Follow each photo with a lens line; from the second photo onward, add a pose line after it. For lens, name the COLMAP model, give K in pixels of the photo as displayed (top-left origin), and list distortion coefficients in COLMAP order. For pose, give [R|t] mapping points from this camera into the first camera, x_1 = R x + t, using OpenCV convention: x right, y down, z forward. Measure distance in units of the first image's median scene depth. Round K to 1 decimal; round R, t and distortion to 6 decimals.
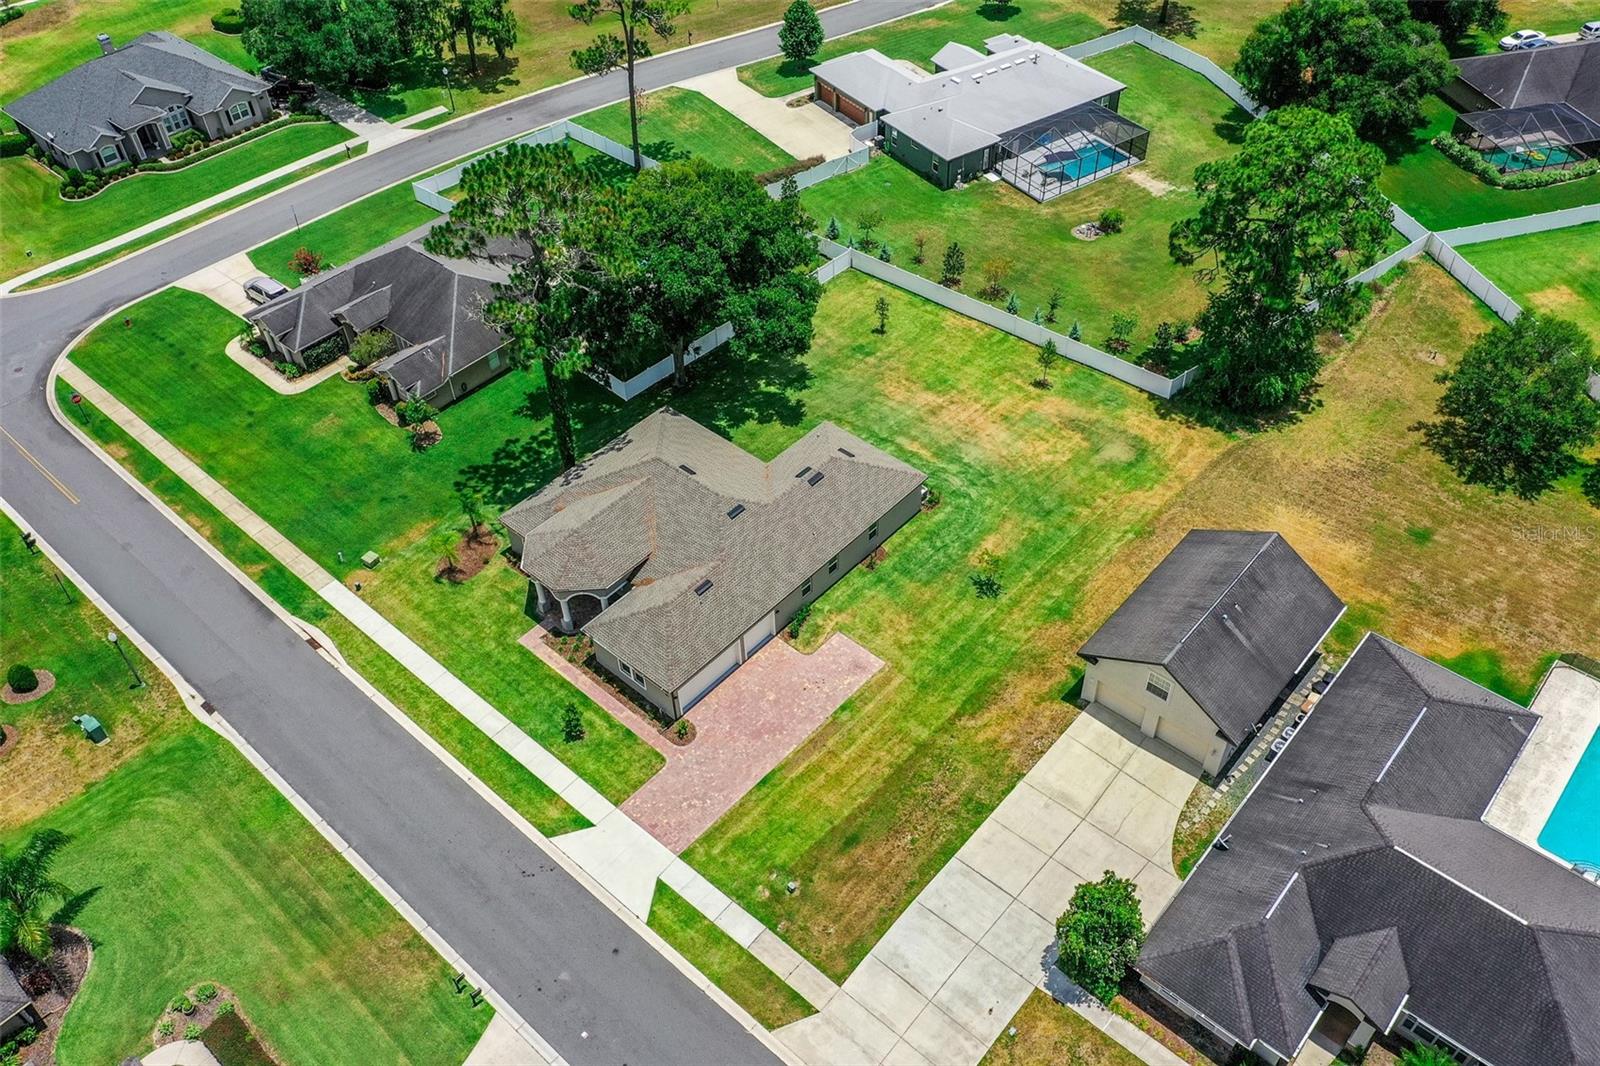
lens RADIAL K [[1266.0, 0, 805.4], [0, 1266.0, 534.6], [0, 0, 1]] dist [-0.006903, 0.007518]
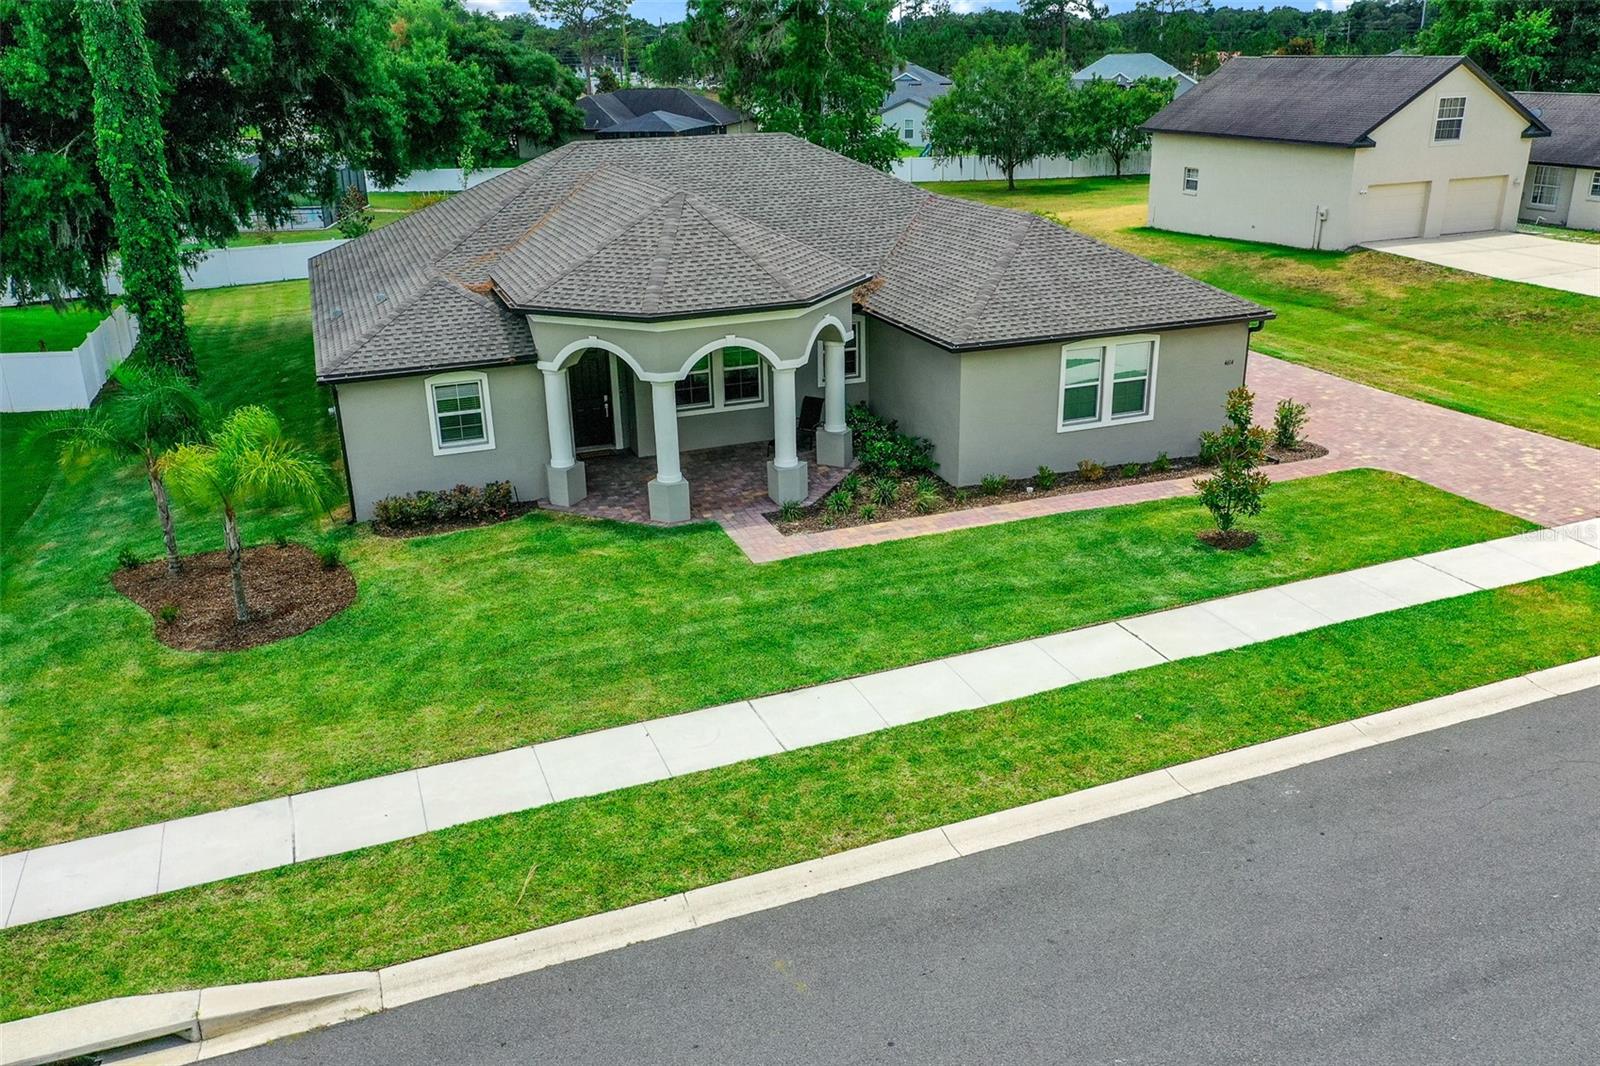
lens RADIAL K [[1266.0, 0, 805.4], [0, 1266.0, 534.6], [0, 0, 1]] dist [-0.006903, 0.007518]
pose [[0.458458, -0.307103, 0.833969, -0.478380], [0.630126, 0.774065, -0.061356, 0.107872], [-0.626703, 0.553635, 0.548390, 0.878666]]
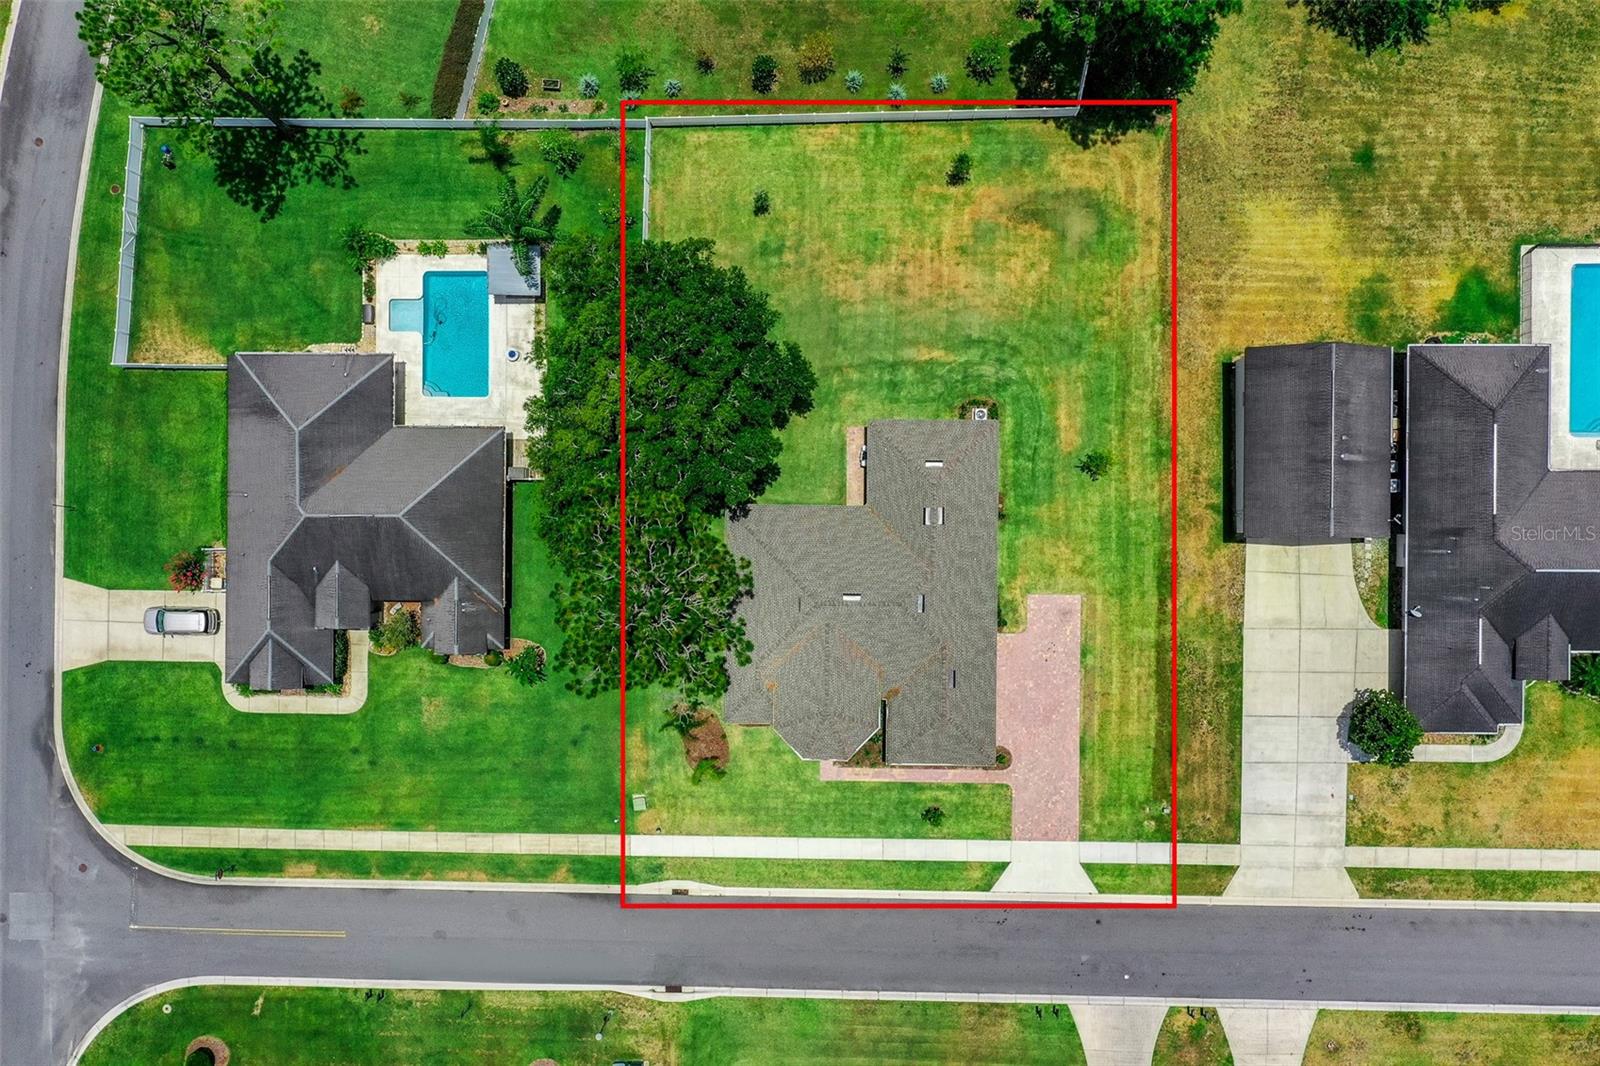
lens RADIAL K [[1266.0, 0, 805.4], [0, 1266.0, 534.6], [0, 0, 1]] dist [-0.006903, 0.007518]
pose [[0.754019, -0.656817, 0.006915, -0.103929], [0.462673, 0.538558, 0.704194, -0.902183], [-0.466251, -0.527776, 0.709973, 0.319365]]
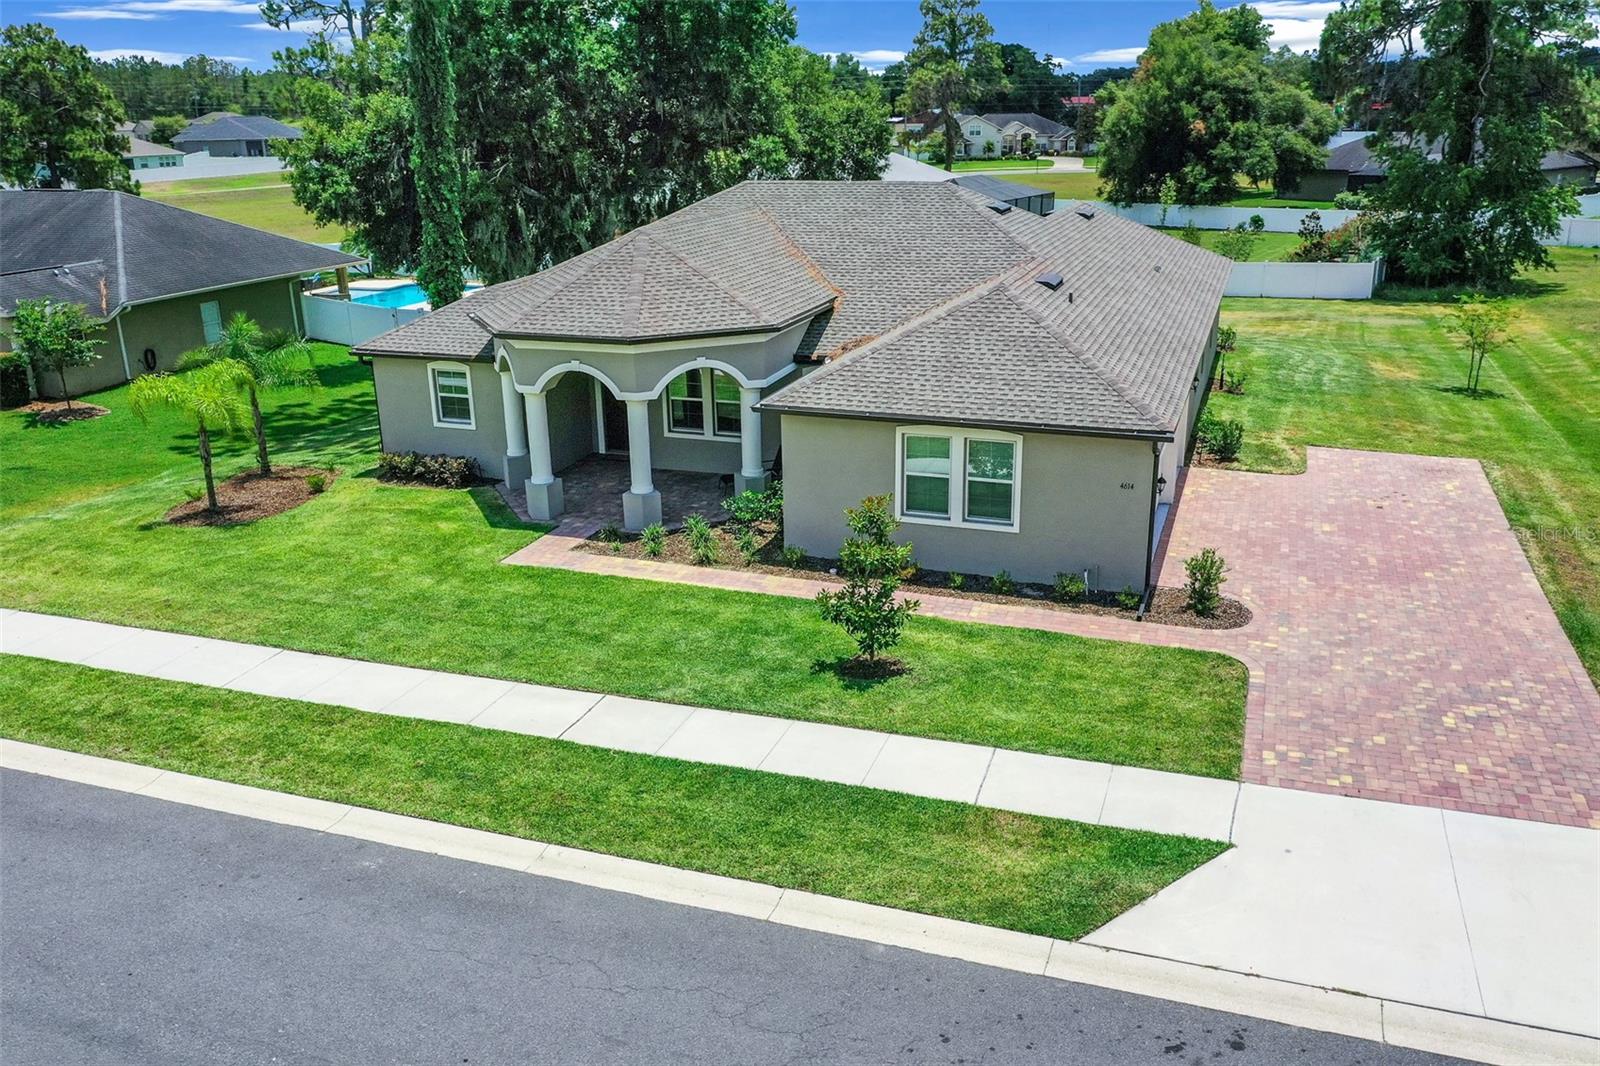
lens RADIAL K [[1266.0, 0, 805.4], [0, 1266.0, 534.6], [0, 0, 1]] dist [-0.006903, 0.007518]
pose [[0.930271, -0.114537, 0.348535, -0.279670], [0.255865, 0.883392, -0.392621, 0.230054], [-0.262923, 0.454422, 0.851100, 0.748594]]
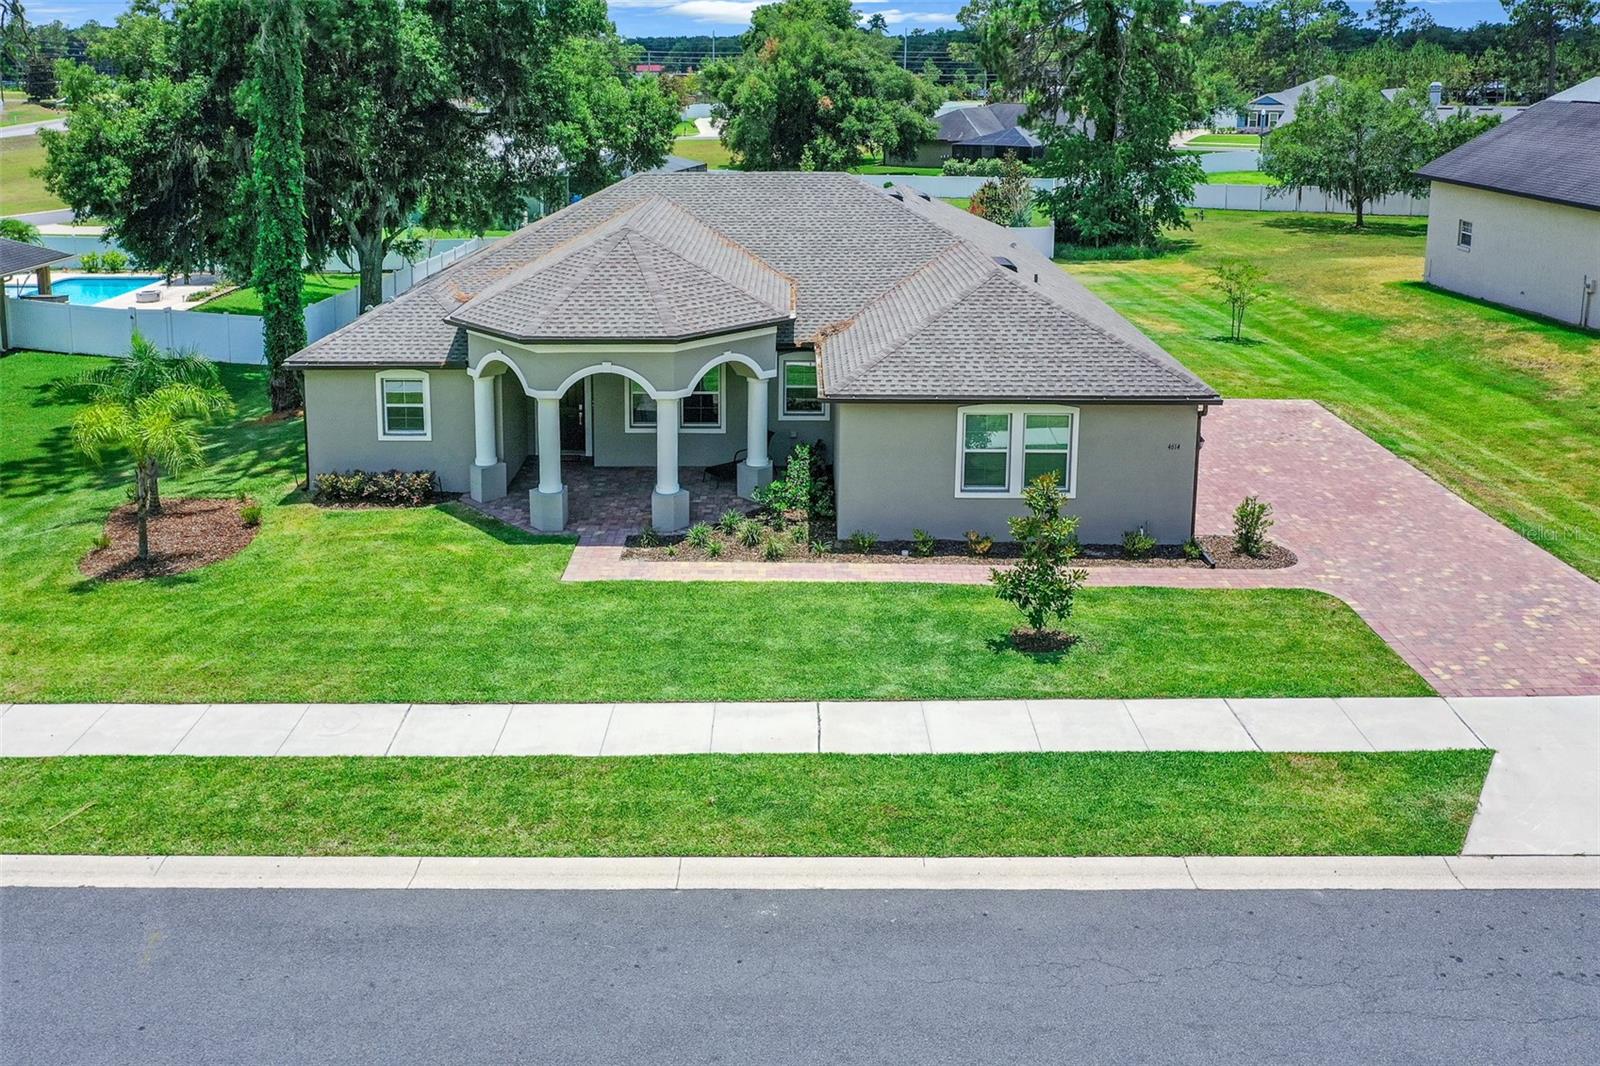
lens RADIAL K [[1324.2, 0, 757.2], [0, 1324.2, 278.2], [0, 0, 1]] dist [-0.001144, -0.002833]
pose [[0.766053, -0.087057, 0.636854, -0.402276], [0.442958, 0.789458, -0.424904, 0.187275], [-0.465779, 0.607599, 0.643330, 0.777530]]
